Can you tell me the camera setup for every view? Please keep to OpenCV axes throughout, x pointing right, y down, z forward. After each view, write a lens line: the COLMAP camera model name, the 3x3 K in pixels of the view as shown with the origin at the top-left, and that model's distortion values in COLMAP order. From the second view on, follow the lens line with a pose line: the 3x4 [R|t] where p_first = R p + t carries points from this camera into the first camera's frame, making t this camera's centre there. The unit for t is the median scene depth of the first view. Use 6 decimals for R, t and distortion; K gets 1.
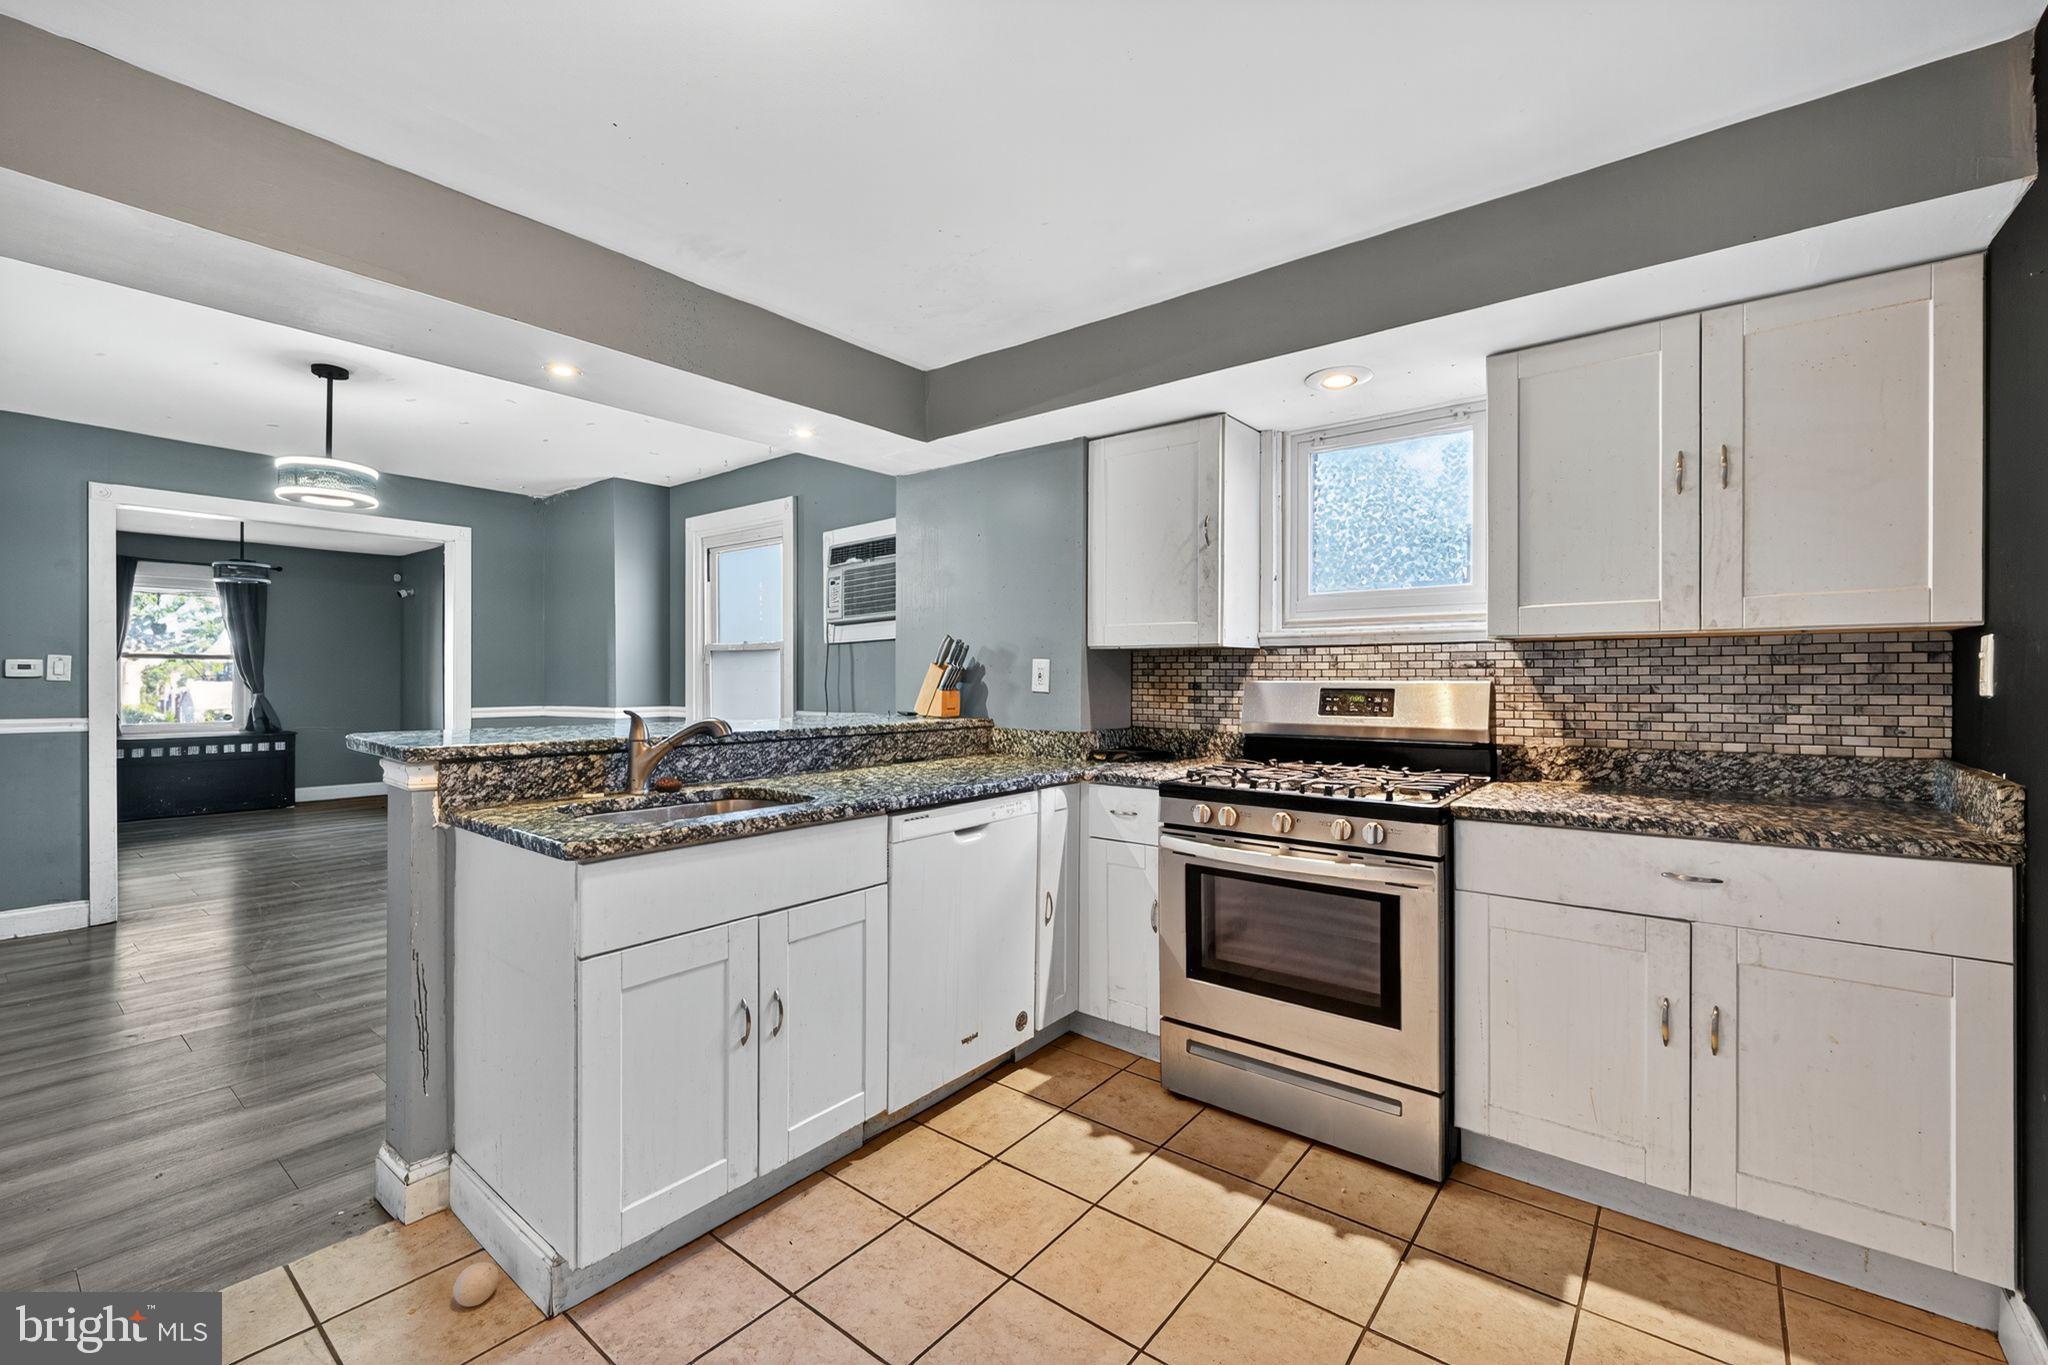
lens RADIAL K [[861.3, 0, 1028.5], [0, 861.3, 678.1], [0, 0, 1]] dist [-0.001694, 0.000046]
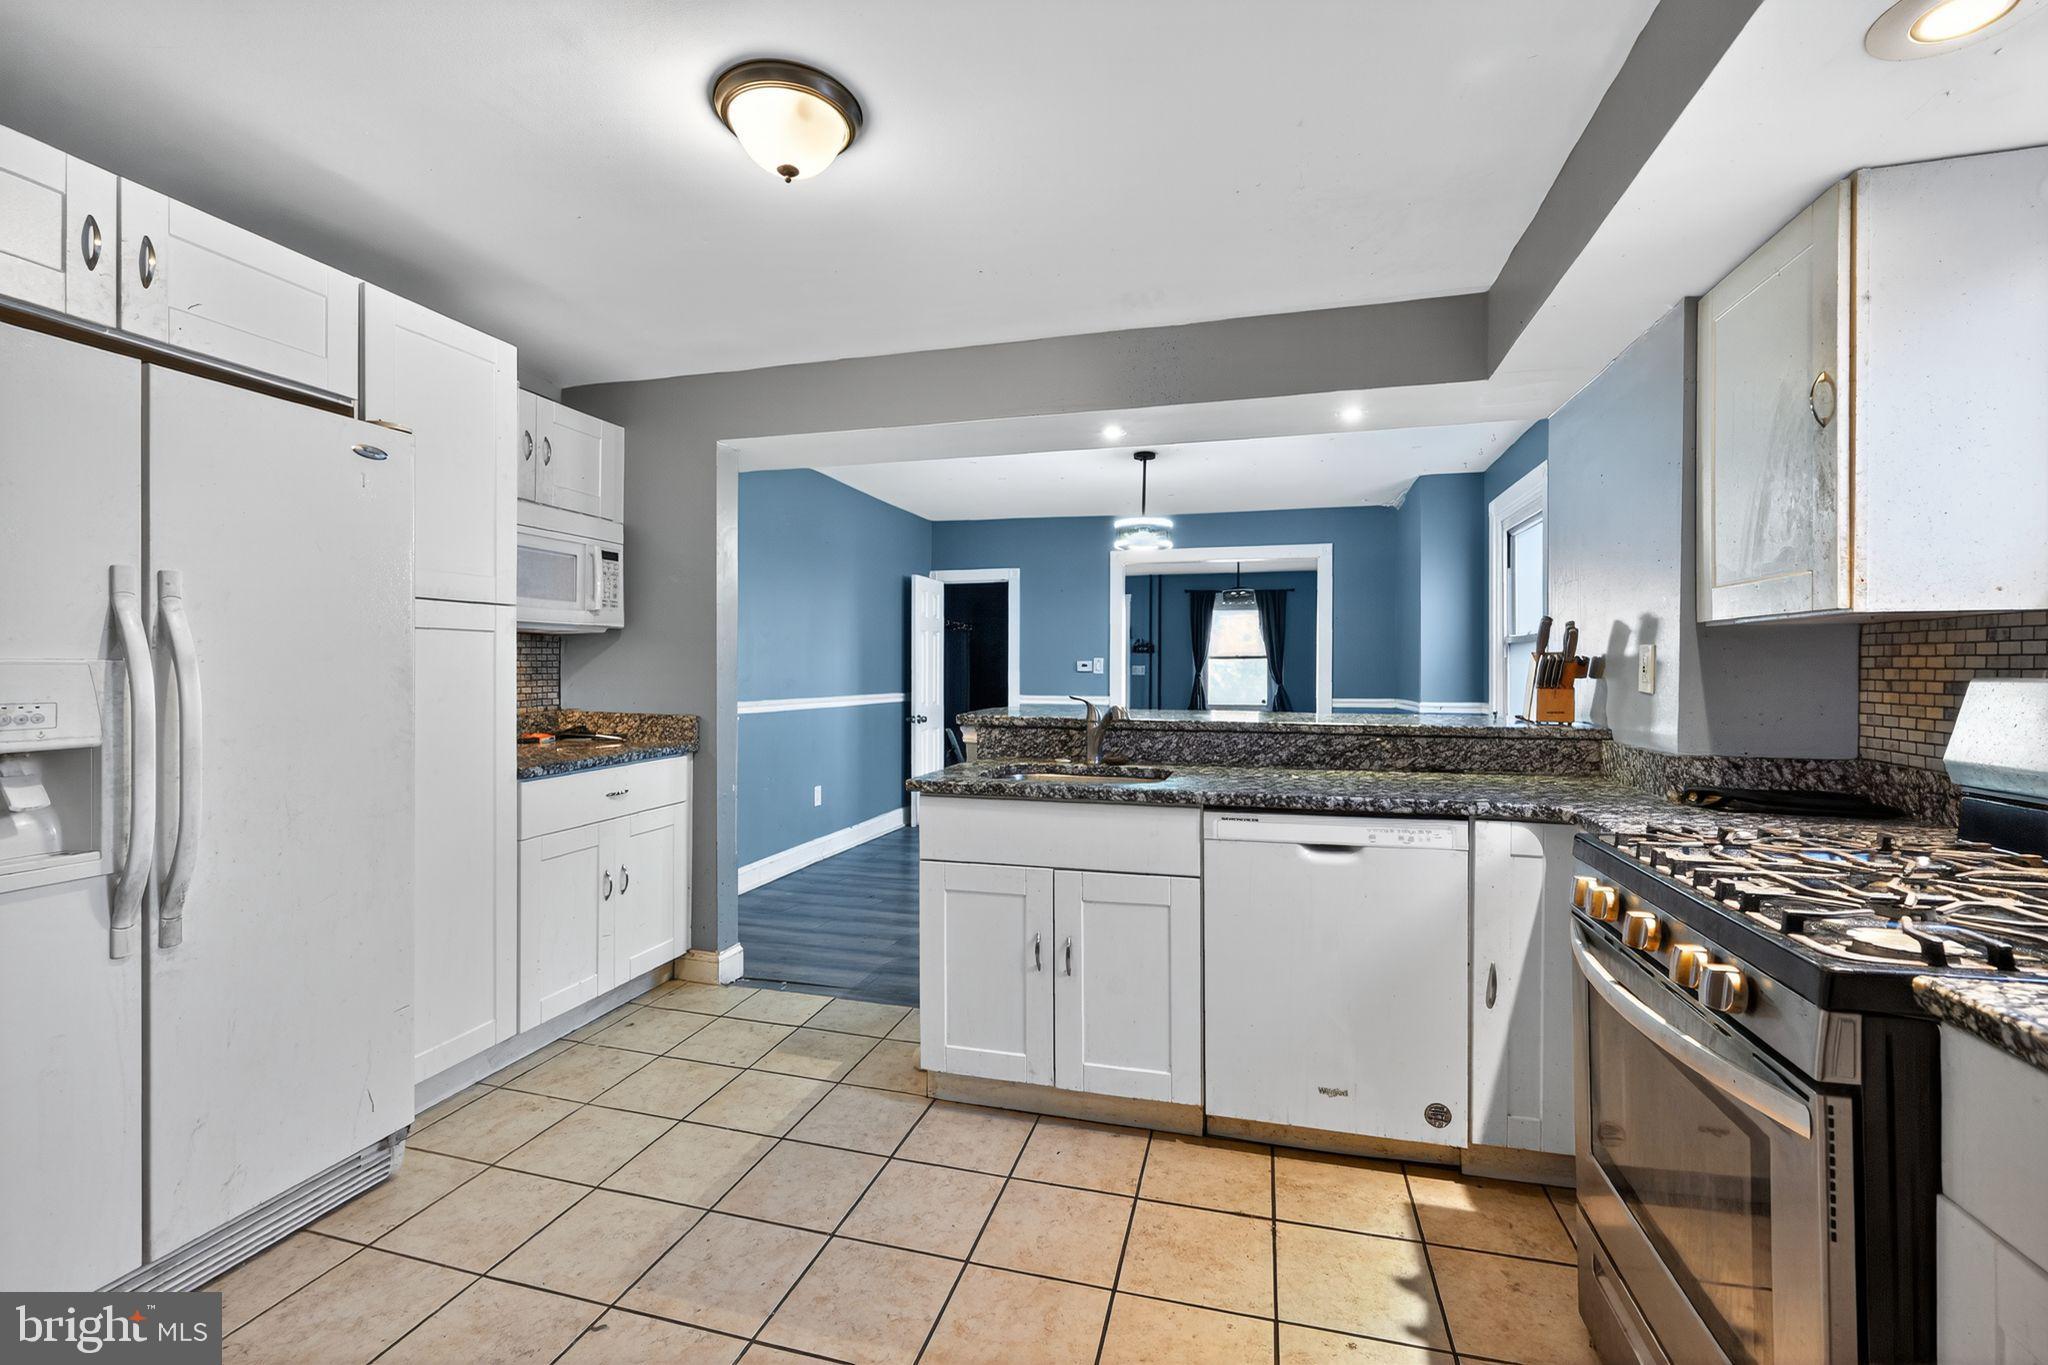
lens RADIAL K [[861.3, 0, 1028.5], [0, 861.3, 678.1], [0, 0, 1]] dist [-0.001694, 0.000046]
pose [[0.391569, 0.007112, -0.920121, 0.566432], [-0.003497, 0.999974, 0.006241, 0.002566], [0.920142, 0.000774, 0.391584, 0.365830]]
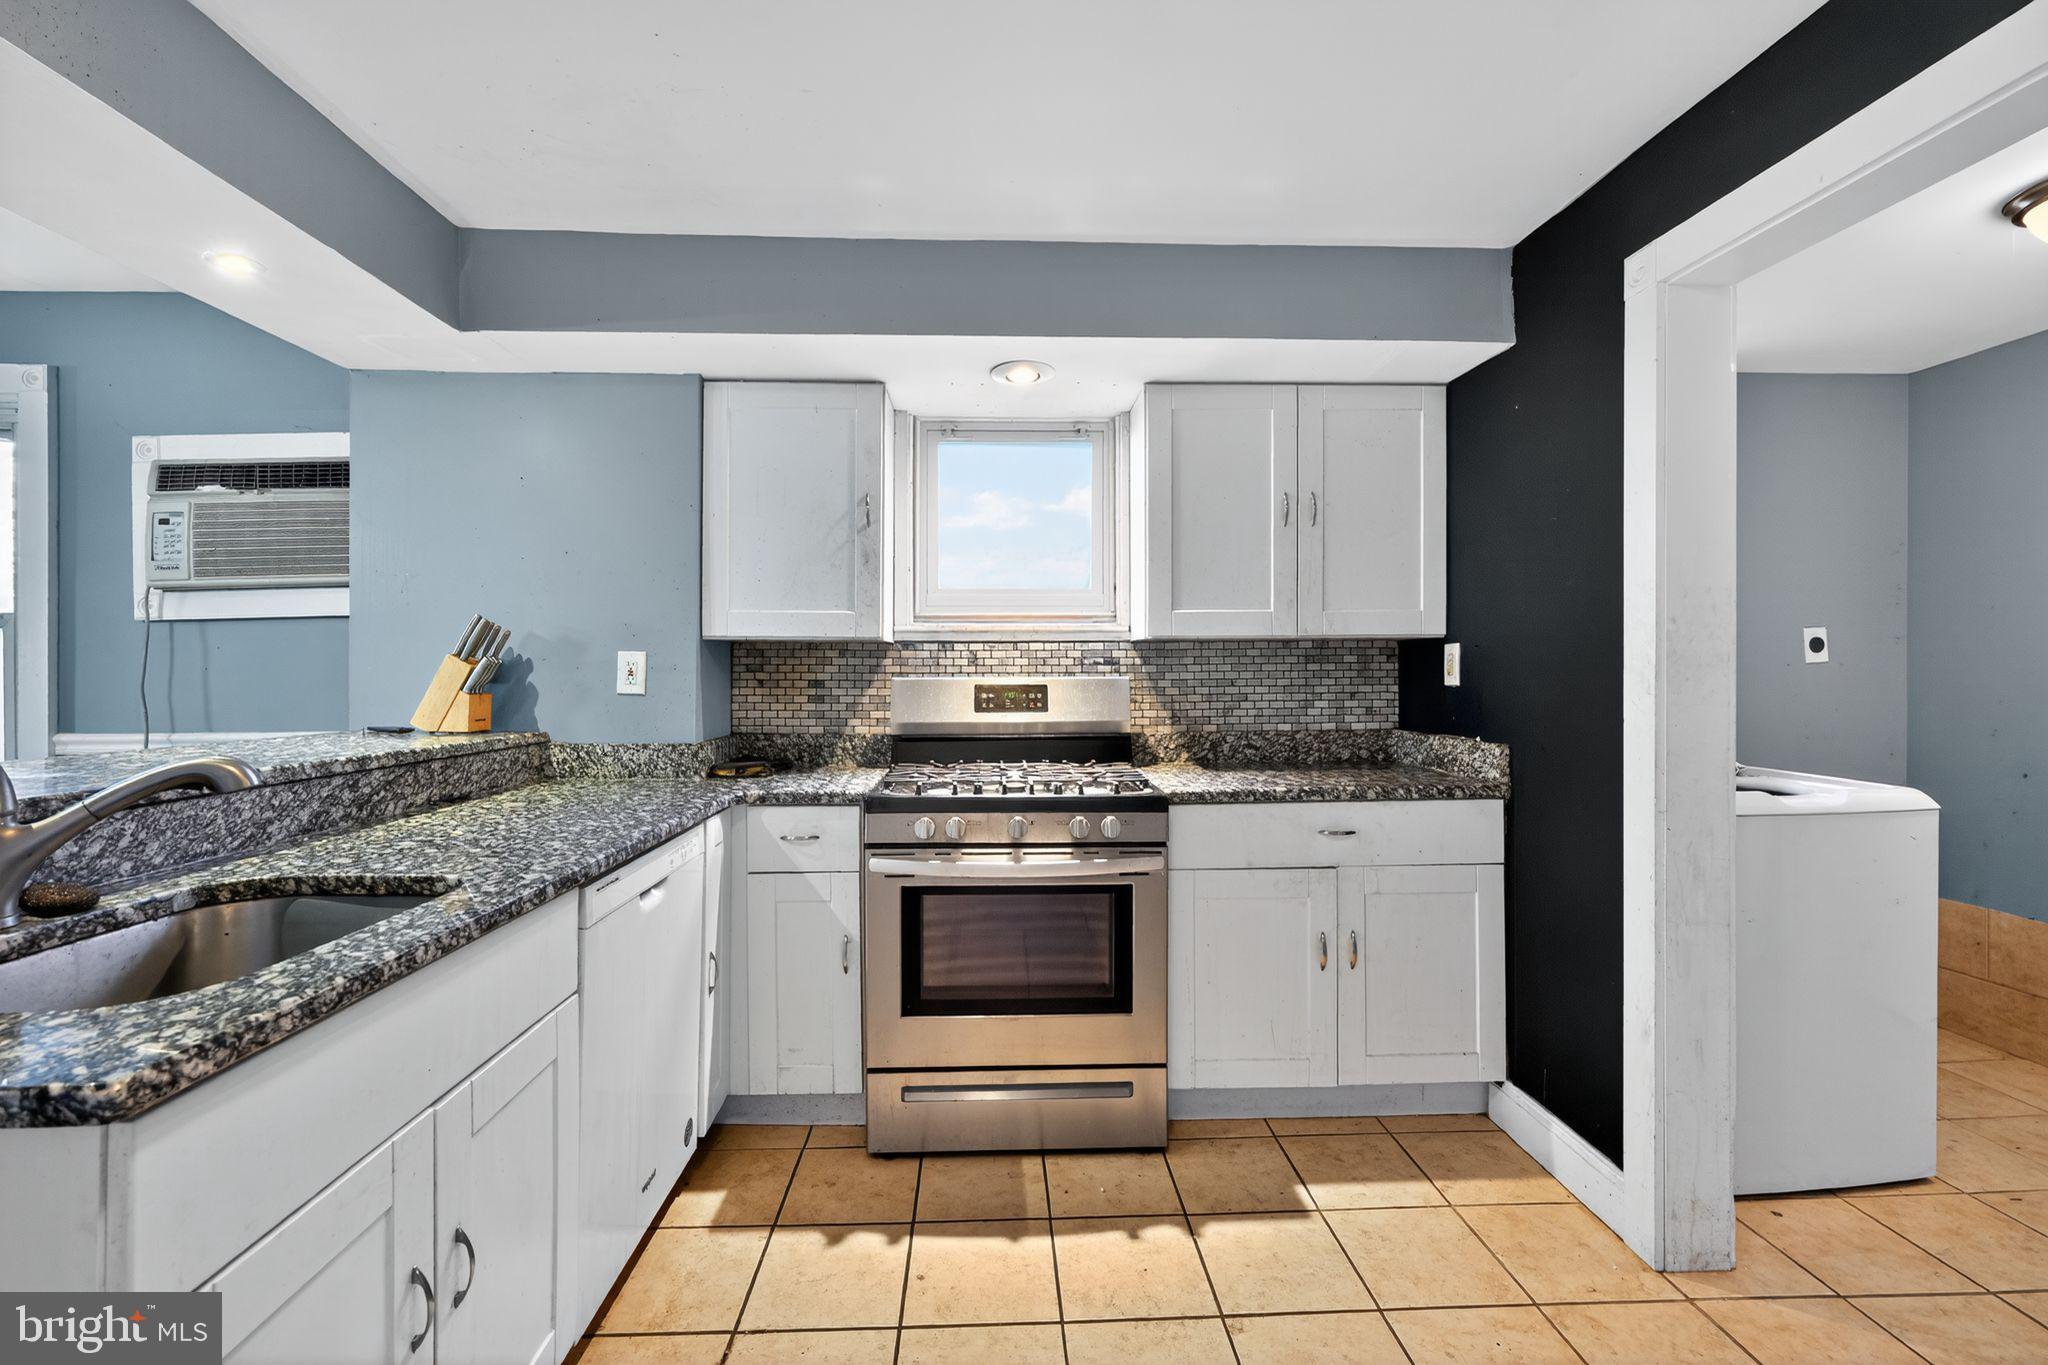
lens RADIAL K [[866.5, 0, 1021.1], [0, 866.5, 667.8], [0, 0, 1]] dist [-0.001251, -0.000027]
pose [[0.757712, 0.000946, 0.652589, -0.287146], [0.003195, 0.999982, -0.005159, -0.002637], [-0.652581, 0.005994, 0.757695, 0.238650]]
